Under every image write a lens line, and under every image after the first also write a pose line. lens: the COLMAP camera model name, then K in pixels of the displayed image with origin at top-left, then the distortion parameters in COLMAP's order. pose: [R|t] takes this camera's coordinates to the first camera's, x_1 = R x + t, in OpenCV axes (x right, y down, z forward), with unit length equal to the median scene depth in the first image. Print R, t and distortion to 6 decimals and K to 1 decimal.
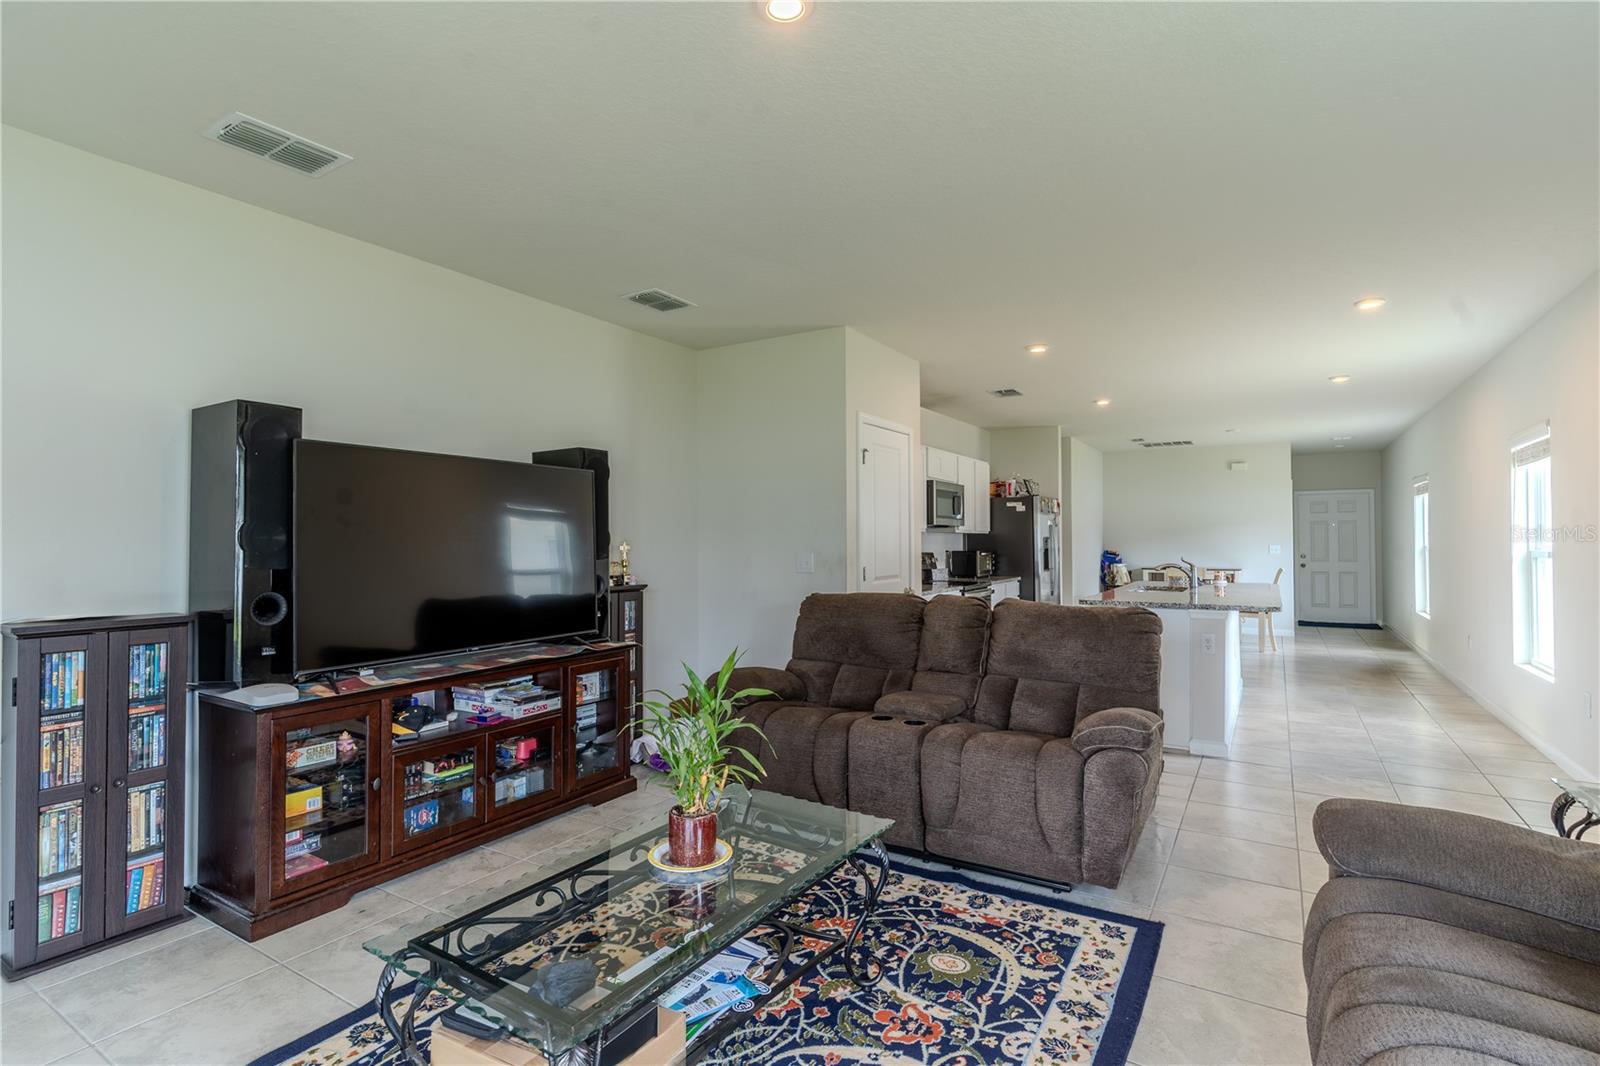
lens RADIAL K [[755.7, 0, 793.9], [0, 755.7, 533.5], [0, 0, 1]] dist [0.000163, -0.000084]
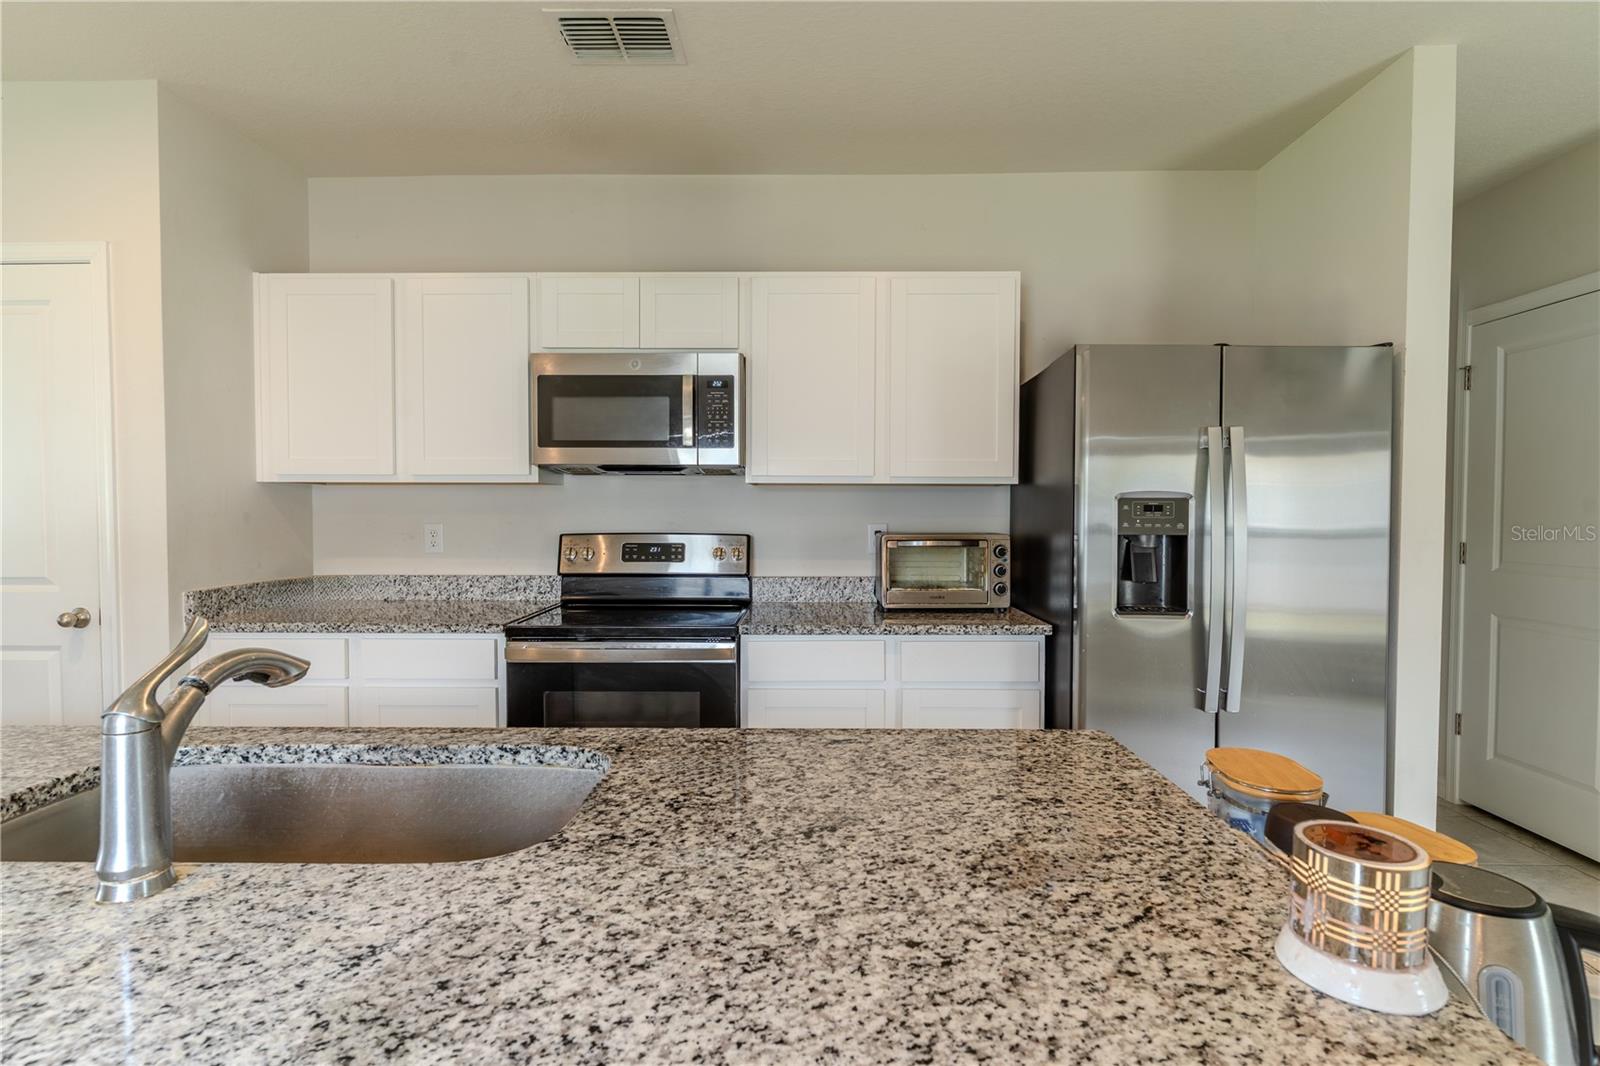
lens RADIAL K [[778.7, 0, 800.0], [0, 778.7, 533.0], [0, 0, 1]] dist [-0.001177, -0.000279]
pose [[0.529123, 0.032280, -0.847931, 0.614959], [0.004124, 0.999167, 0.040611, 0.008453], [0.848535, -0.024985, 0.528549, 0.900587]]
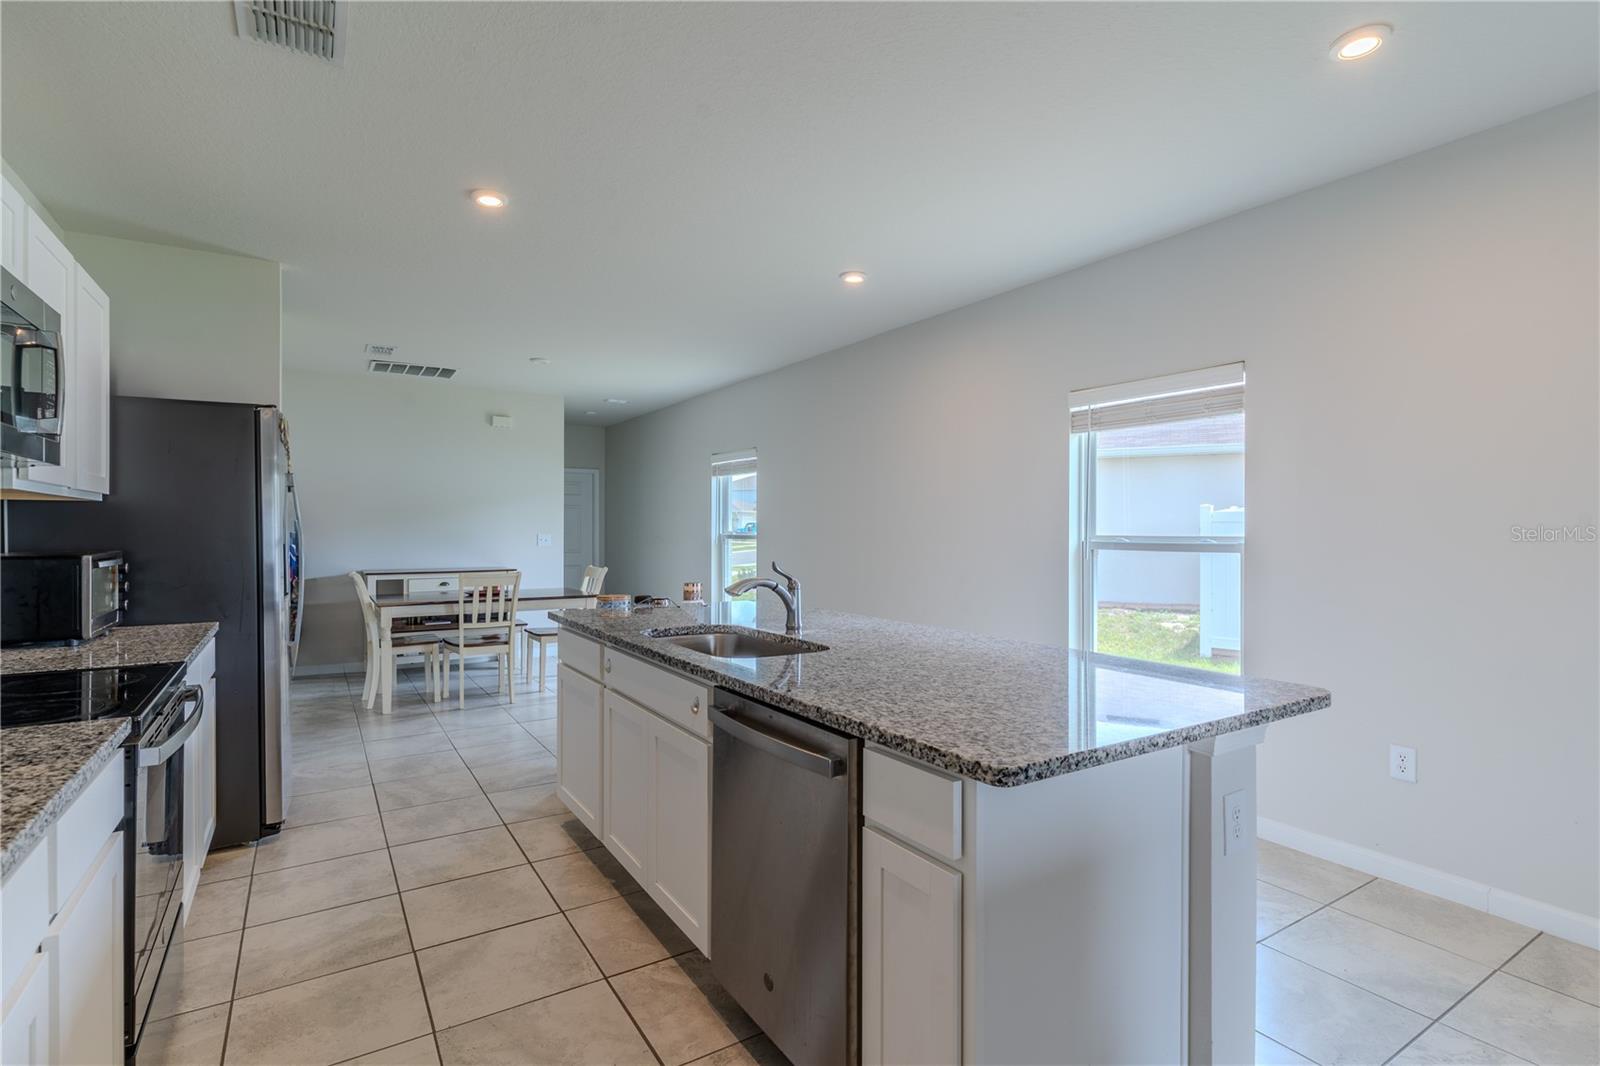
lens RADIAL K [[770.0, 0, 795.3], [0, 770.0, 532.3], [0, 0, 1]] dist [0.002868, 0.000559]
pose [[0.430641, -0.000341, 0.902523, 0.097667], [-0.011850, 0.999912, 0.006031, 0.009474], [-0.902446, -0.013292, 0.430598, 0.704226]]
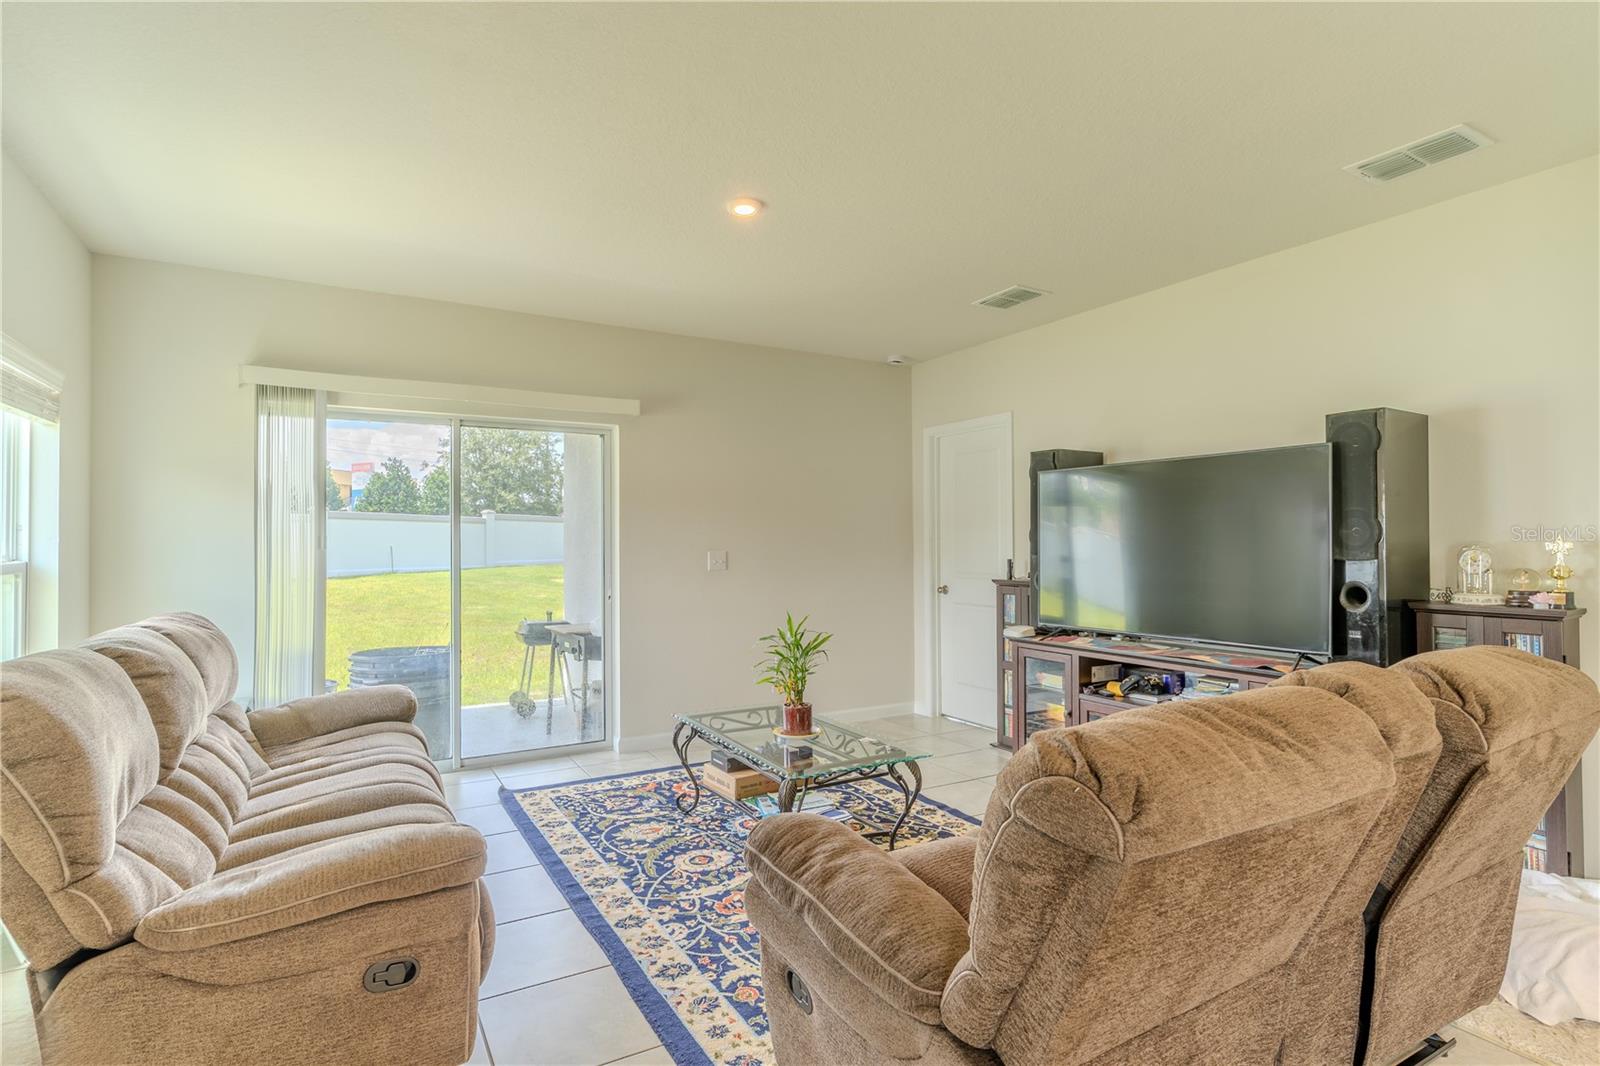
lens RADIAL K [[804.0, 0, 800.0], [0, 804.0, 533.0], [0, 0, 1]] dist [-0.003019, -0.000275]
pose [[-0.459885, -0.005403, -0.887962, 0.405041], [0.017136, 0.999741, -0.014958, 0.006582], [0.887813, -0.022096, -0.459673, 0.523163]]
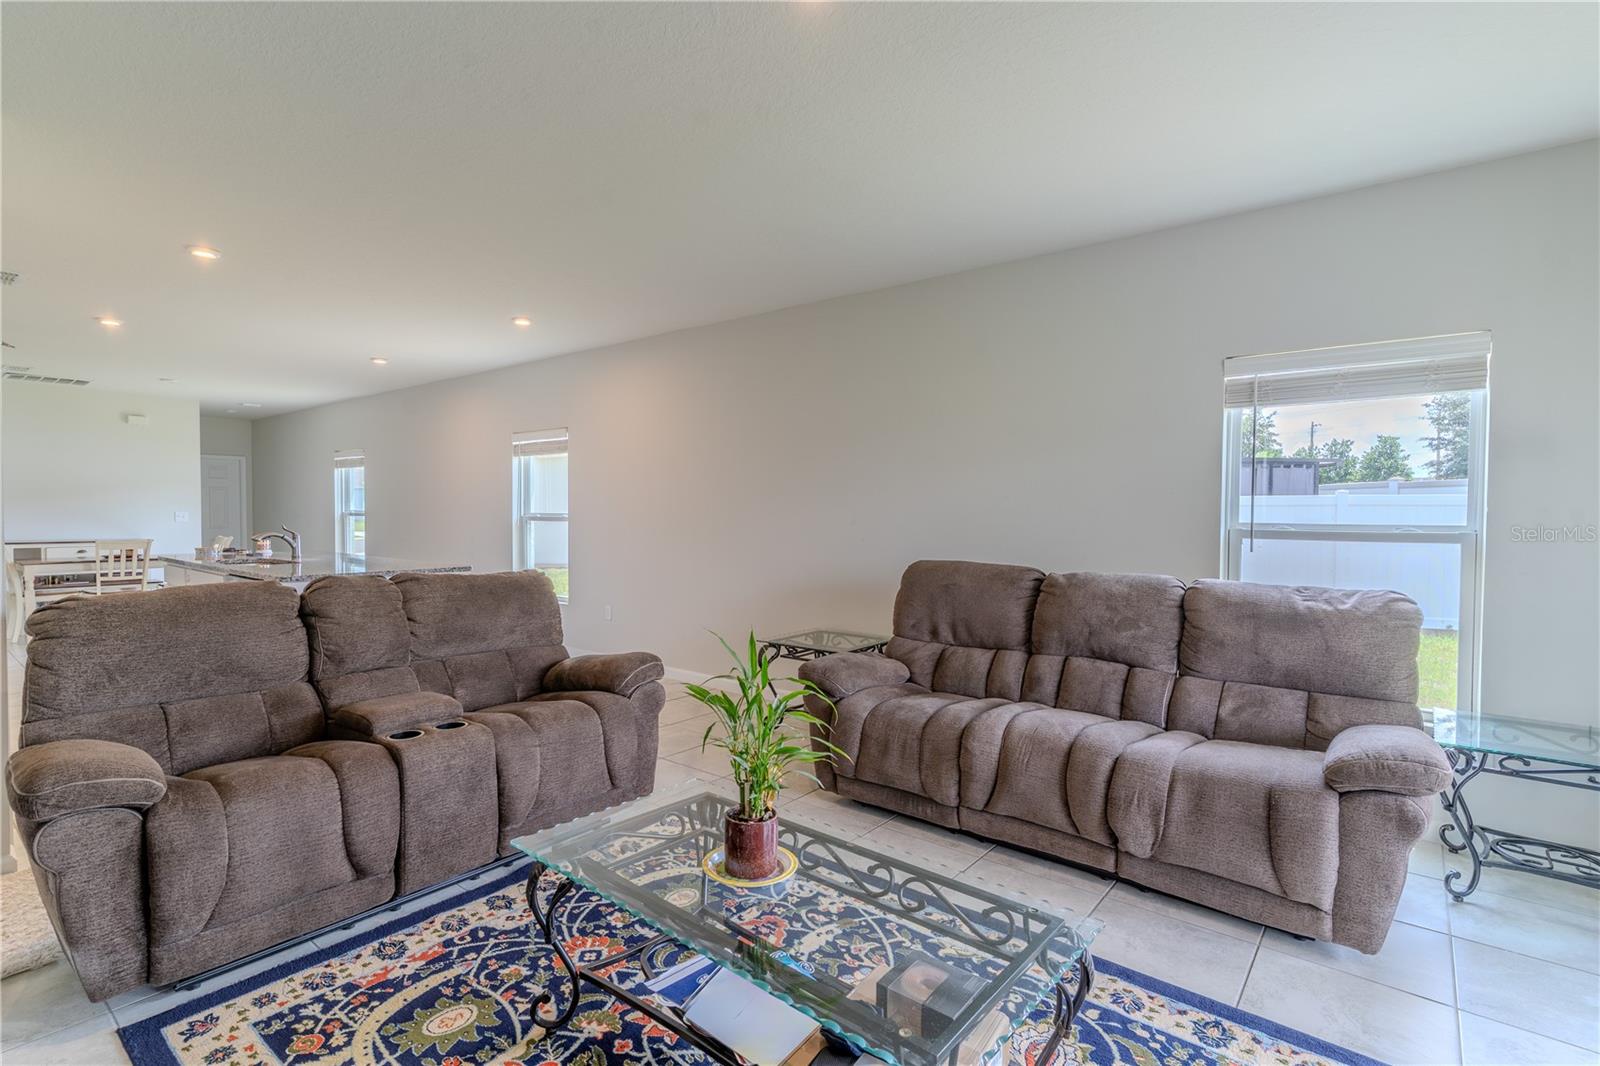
lens RADIAL K [[763.2, 0, 795.6], [0, 763.2, 528.8], [0, 0, 1]] dist [0.002200, -0.000235]
pose [[0.118961, -0.022508, 0.992644, -0.291180], [-0.014484, 0.999597, 0.024402, 0.003350], [-0.992793, -0.017280, 0.118587, 0.245174]]
